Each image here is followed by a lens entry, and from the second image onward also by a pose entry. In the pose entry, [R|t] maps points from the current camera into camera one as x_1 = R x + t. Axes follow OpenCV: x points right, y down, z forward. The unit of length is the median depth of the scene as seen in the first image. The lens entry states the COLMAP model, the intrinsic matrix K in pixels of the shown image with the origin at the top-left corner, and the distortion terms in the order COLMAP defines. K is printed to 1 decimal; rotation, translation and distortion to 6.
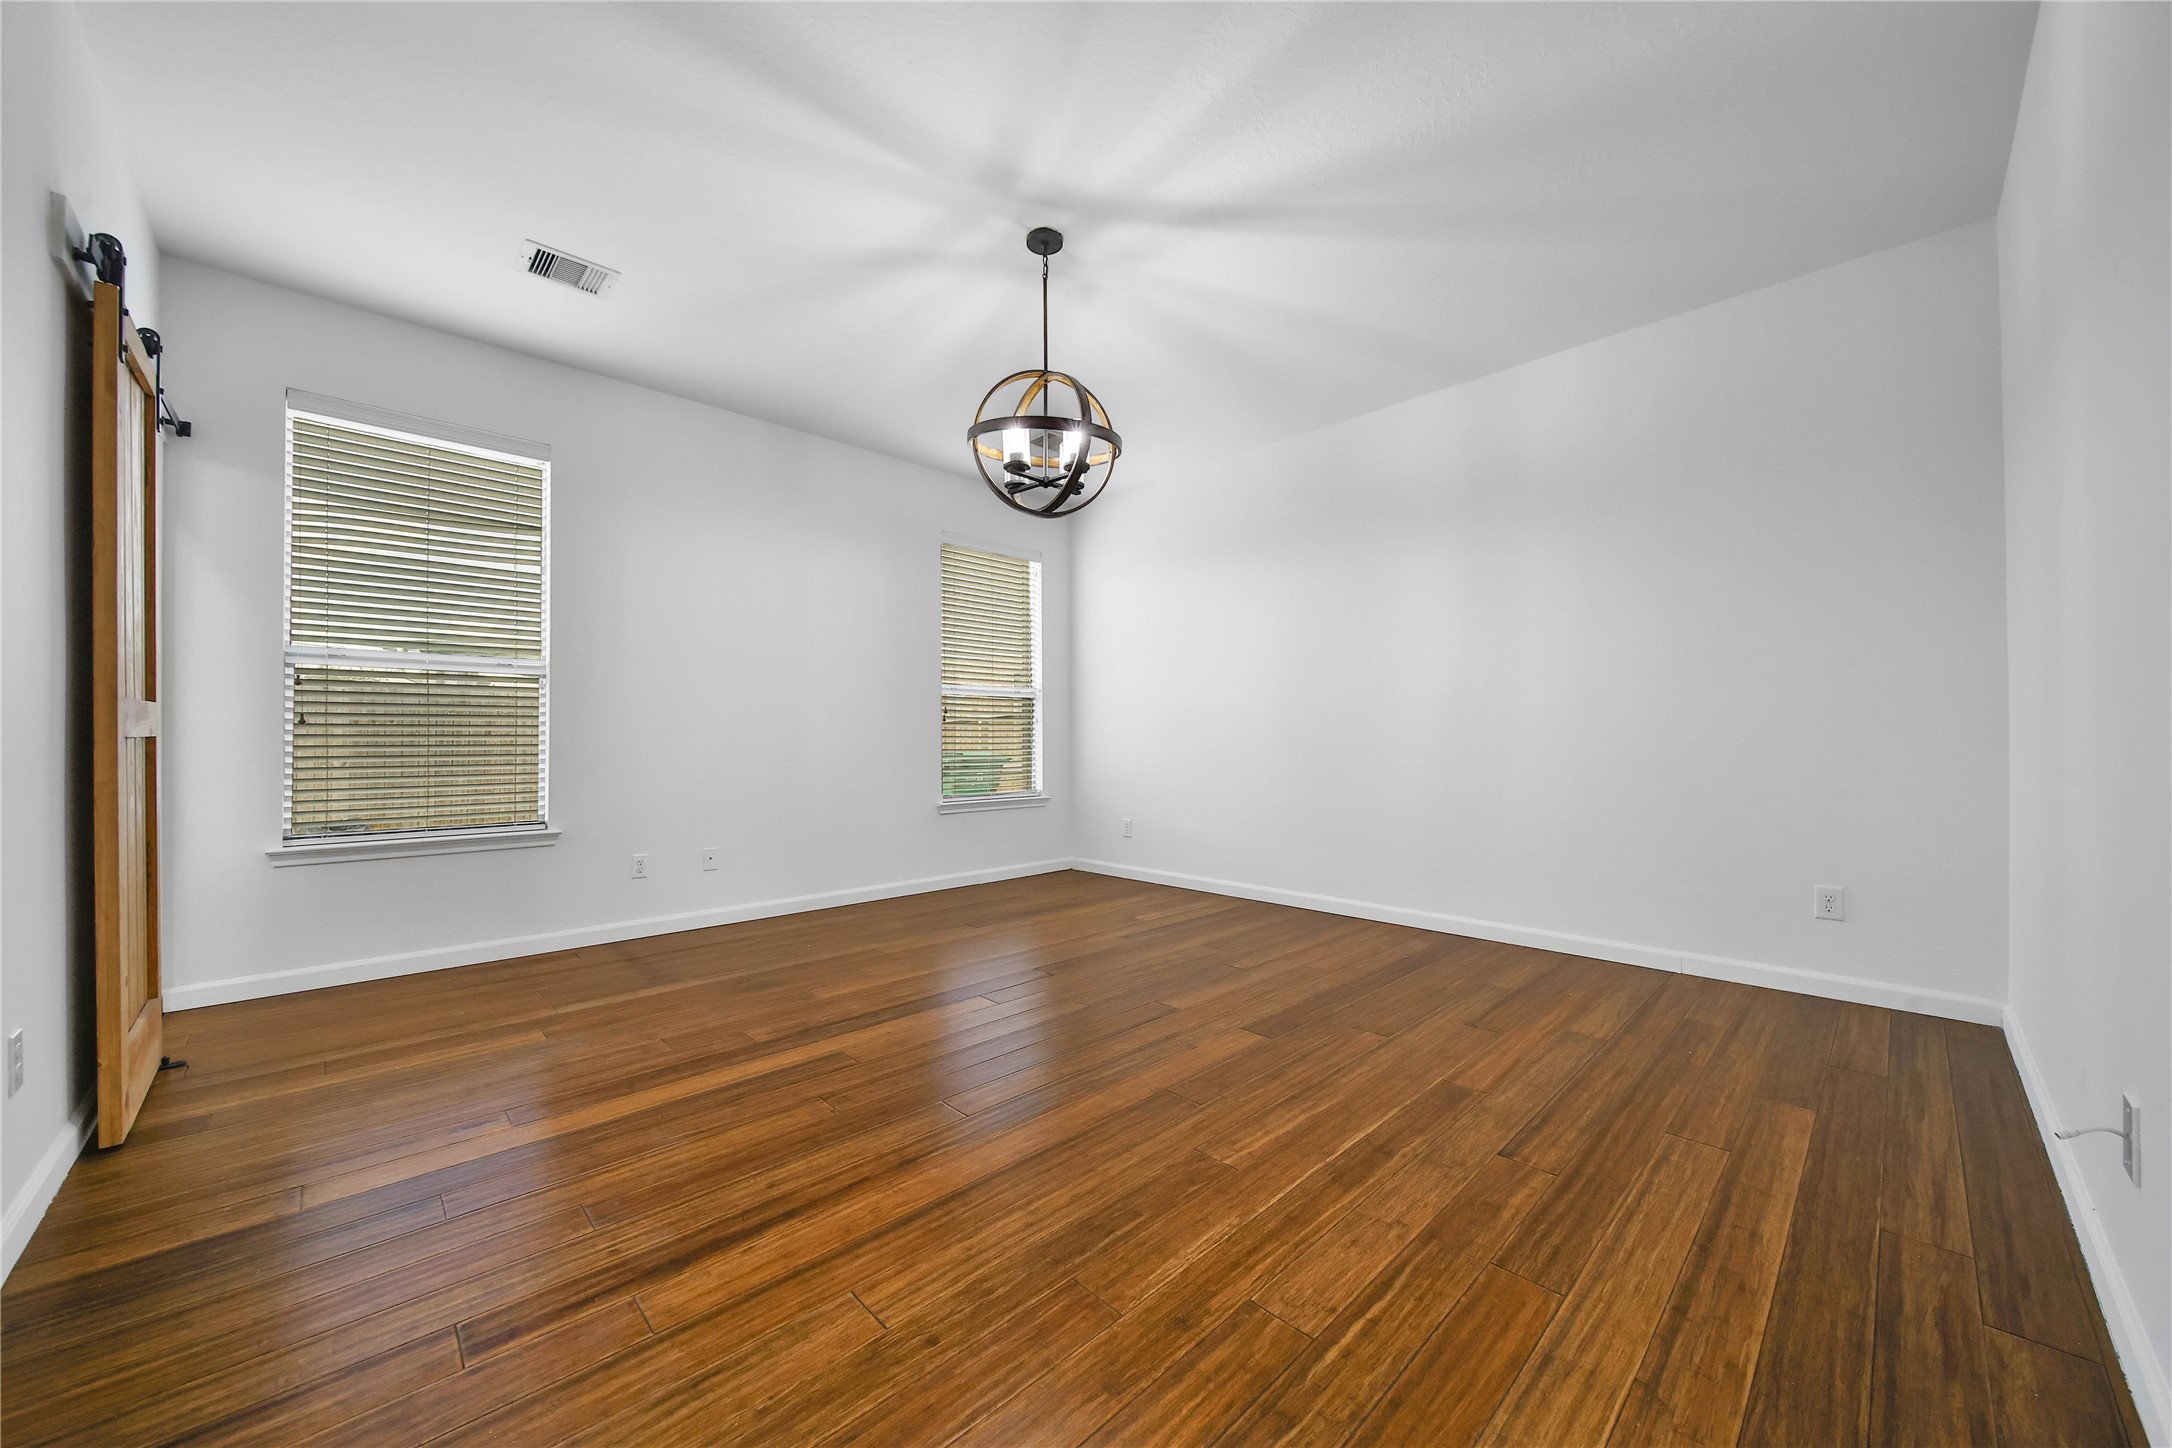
lens RADIAL K [[792.8, 0, 1098.3], [0, 792.8, 732.2], [0, 0, 1]] dist [0.000934, -0.000393]
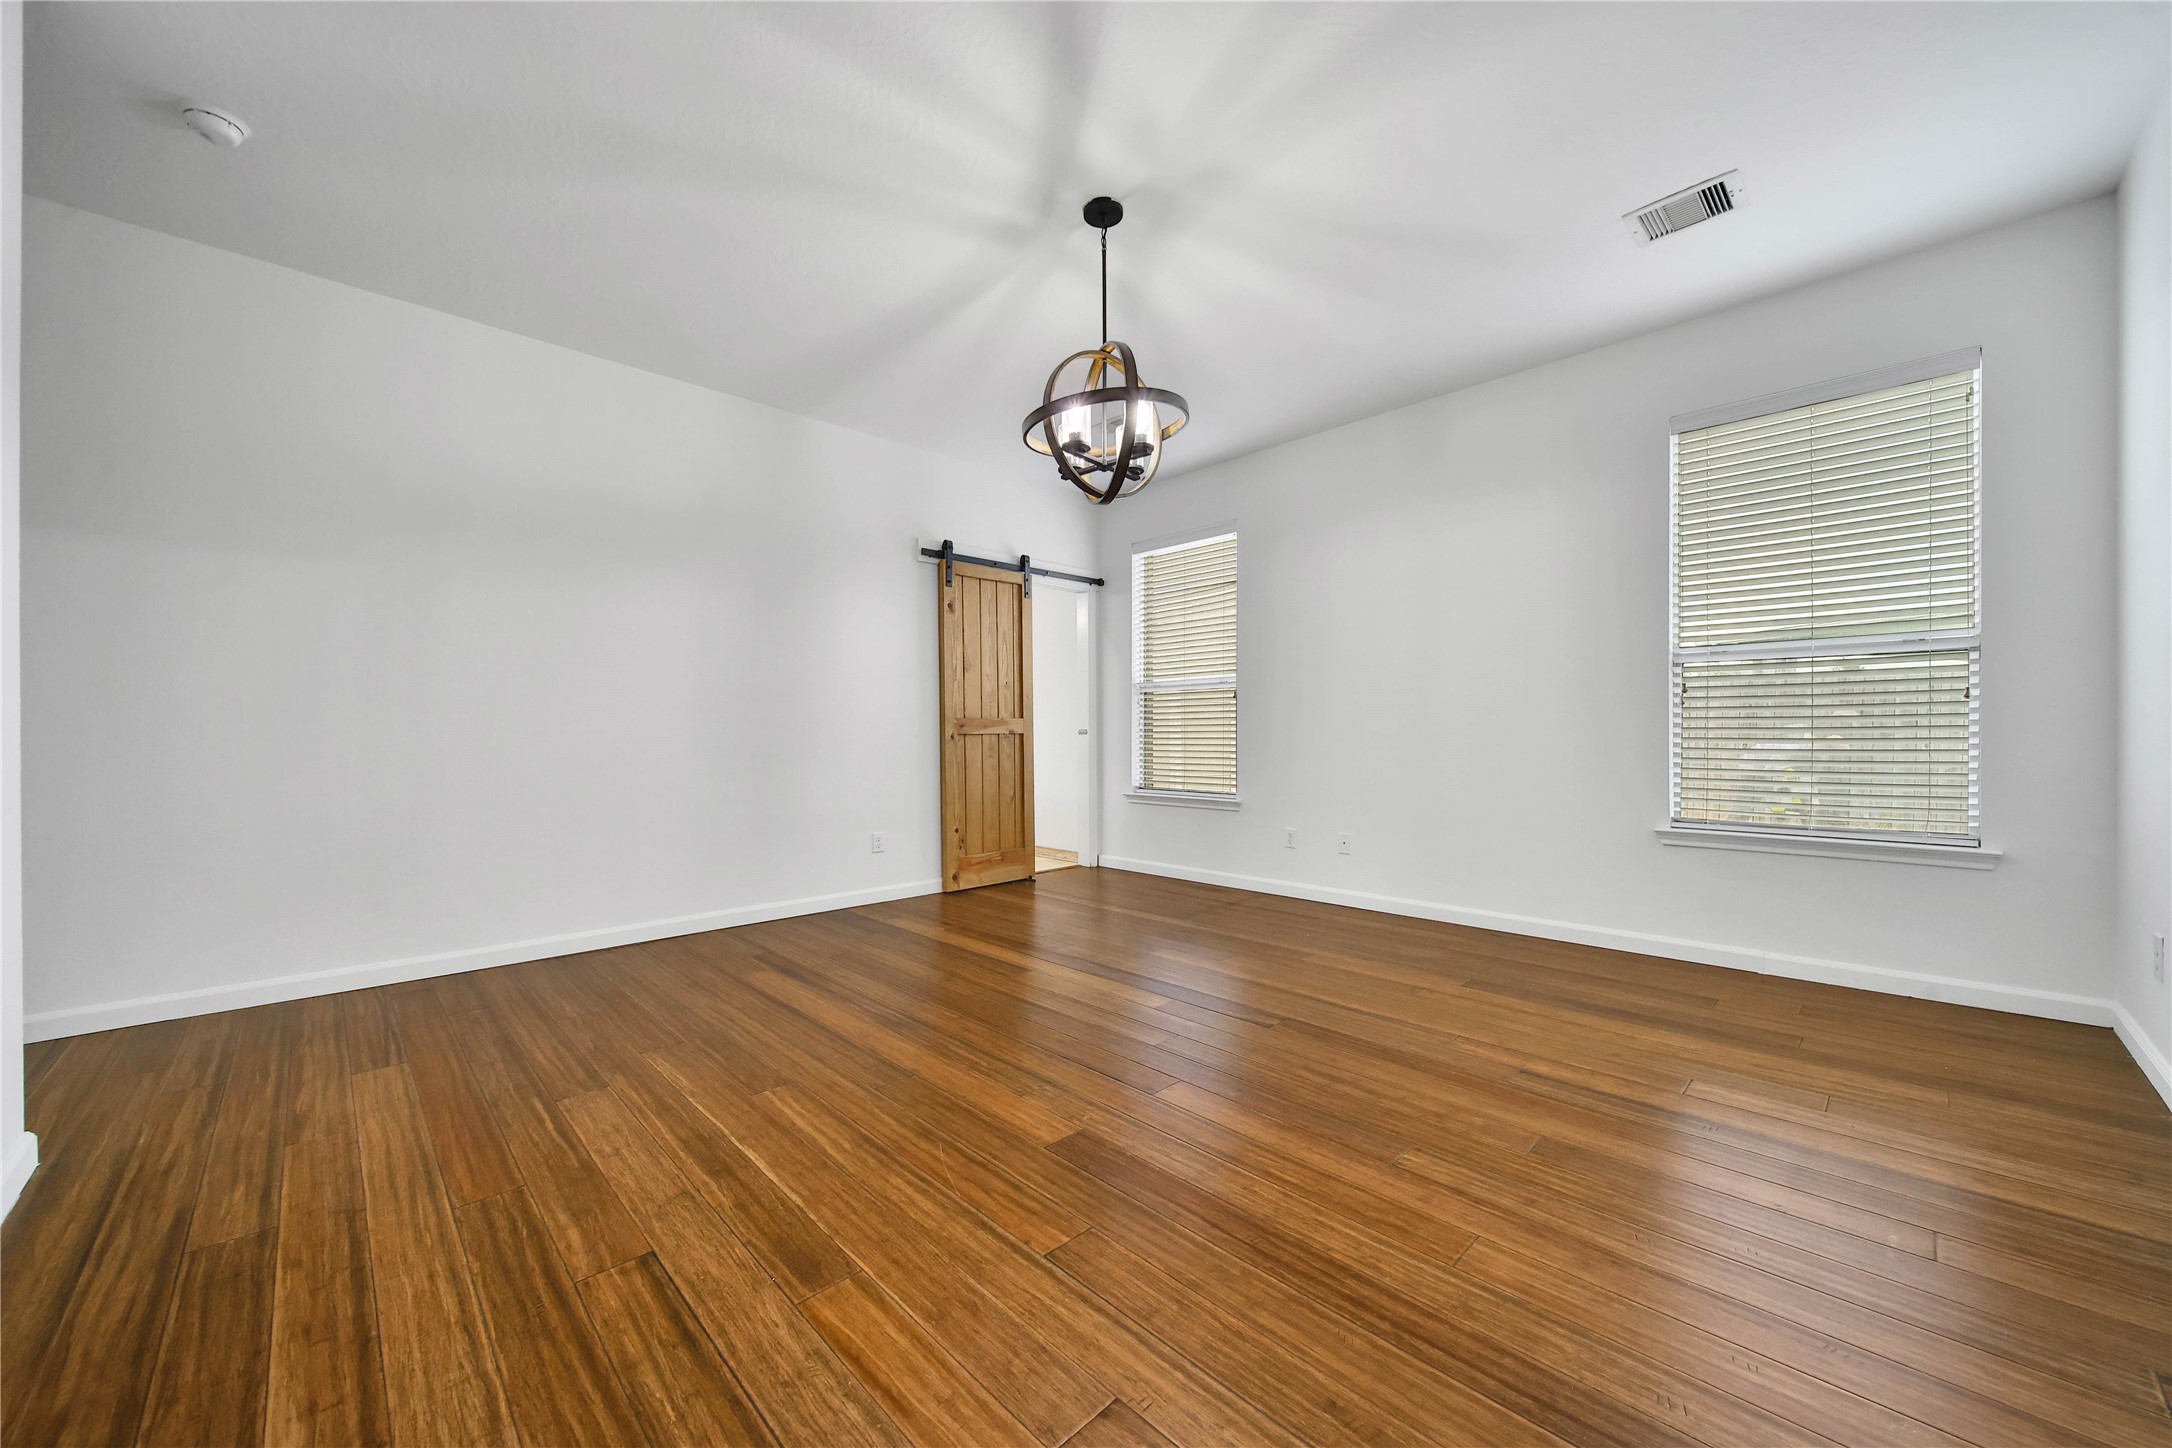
lens RADIAL K [[792.8, 0, 1098.3], [0, 792.8, 732.2], [0, 0, 1]] dist [0.000934, -0.000393]
pose [[0.000768, 0.000365, -1.000000, 1.155468], [0.012874, 0.999917, 0.000374, 0.005761], [0.999917, -0.012875, 0.000763, 1.284516]]
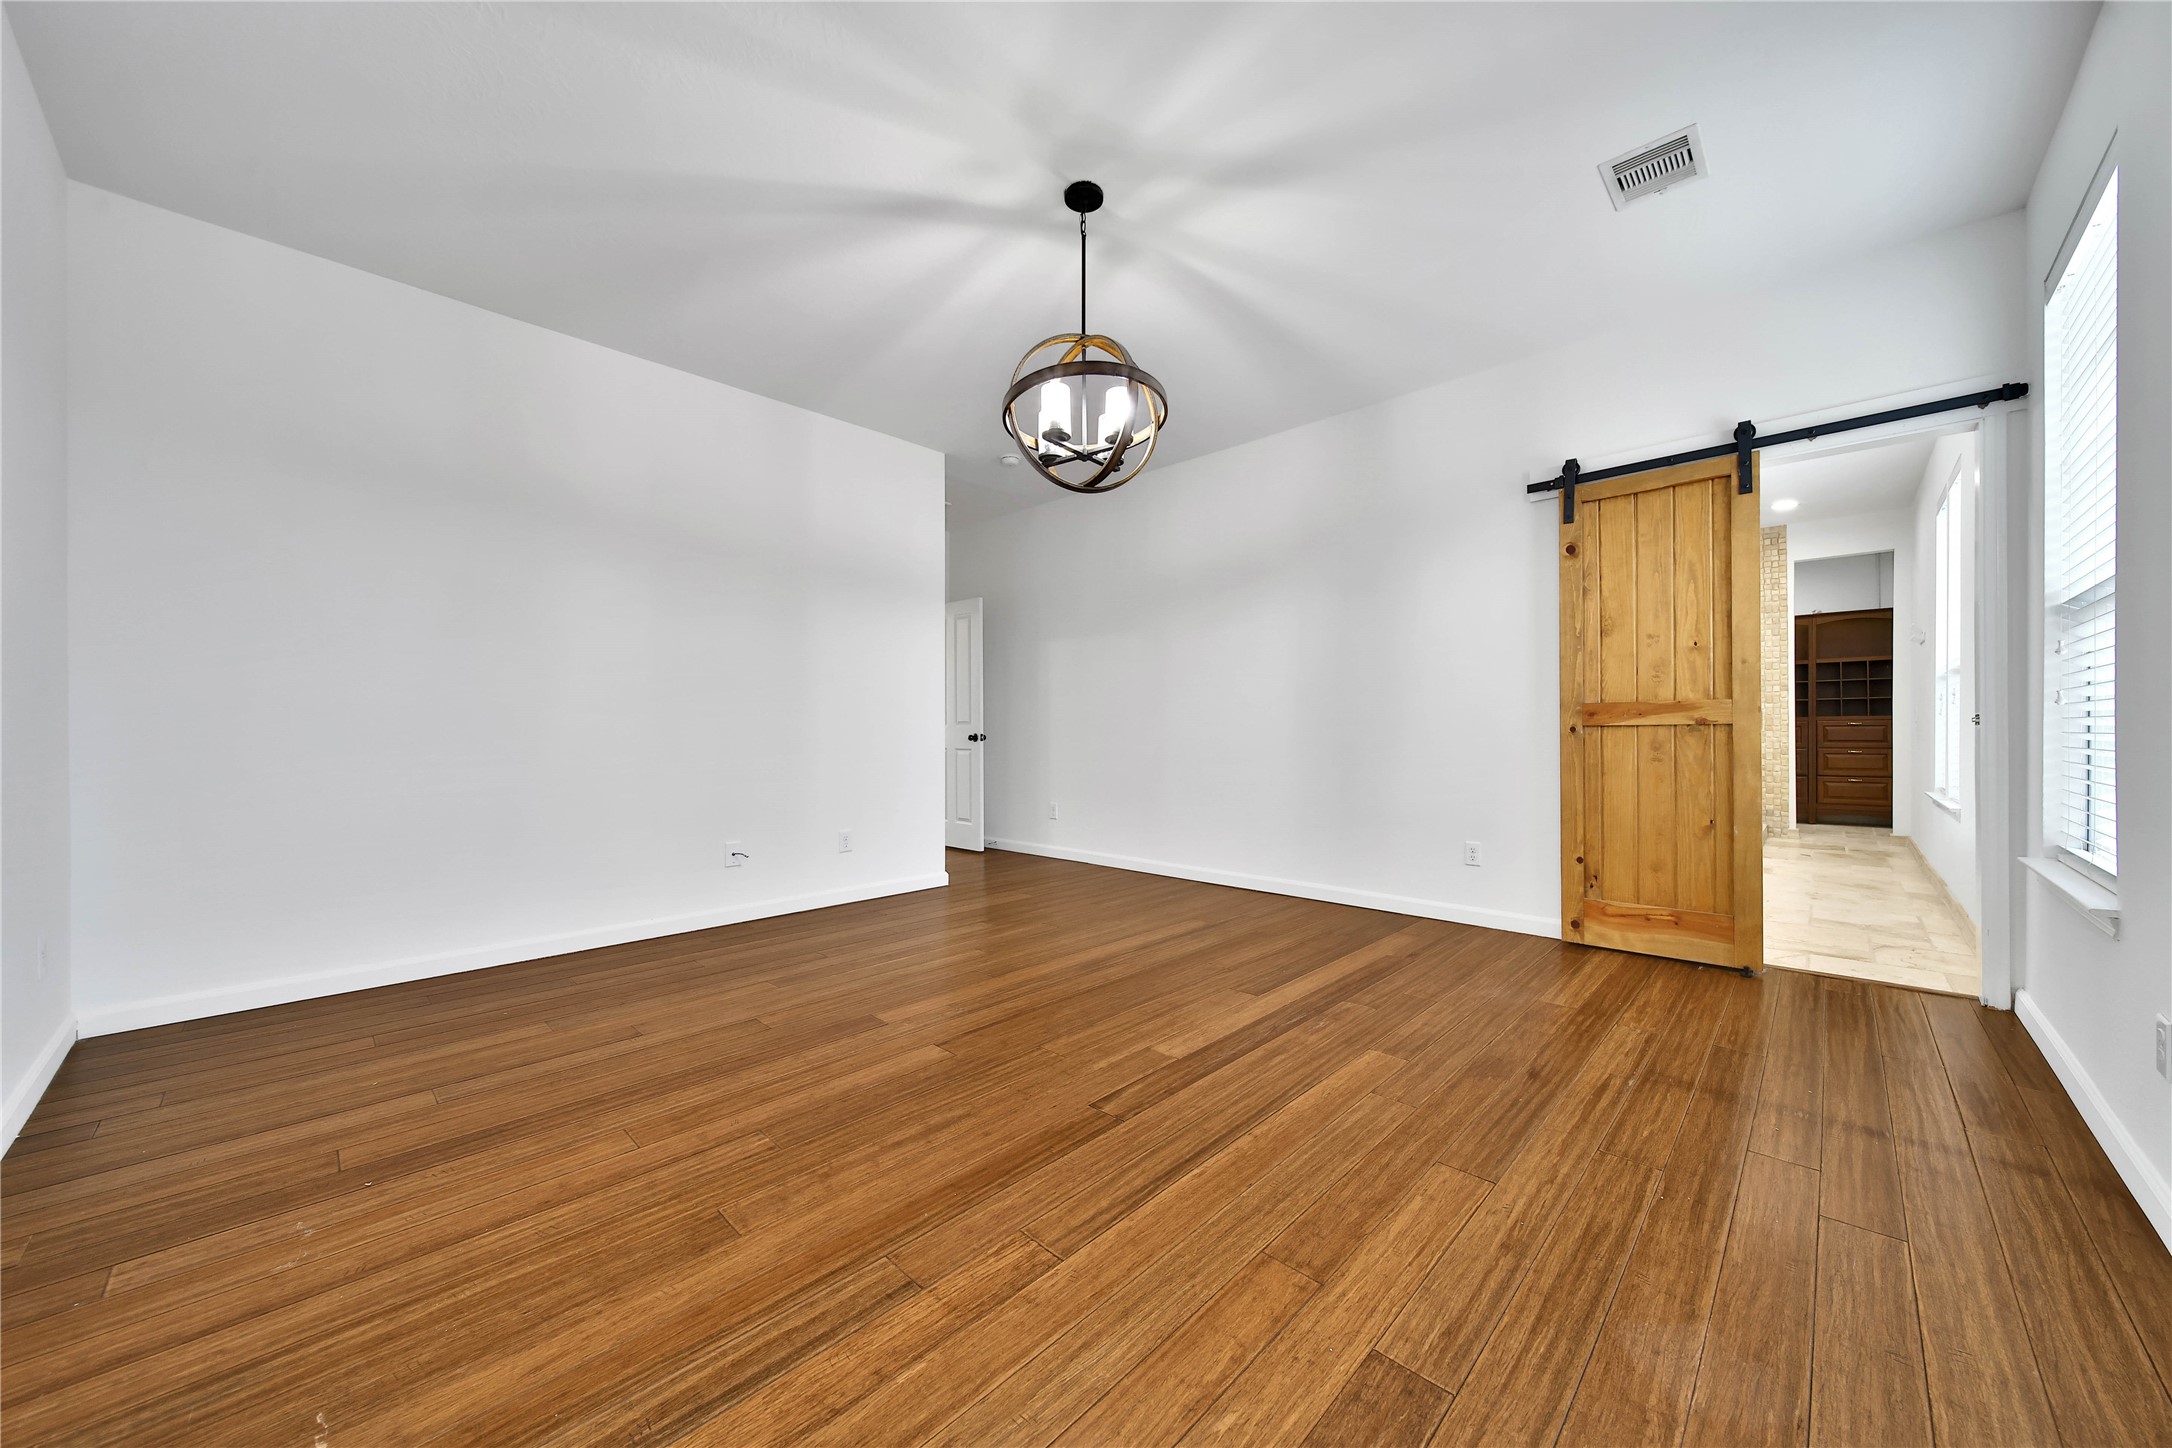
lens RADIAL K [[829.9, 0, 1086.0], [0, 829.9, 724.0], [0, 0, 1]] dist [-0.001403, -0.000191]
pose [[-0.999972, 0.006517, 0.003683, -0.091018], [0.006461, 0.999869, -0.014832, 0.022124], [-0.003779, -0.014808, -0.999883, 2.568495]]
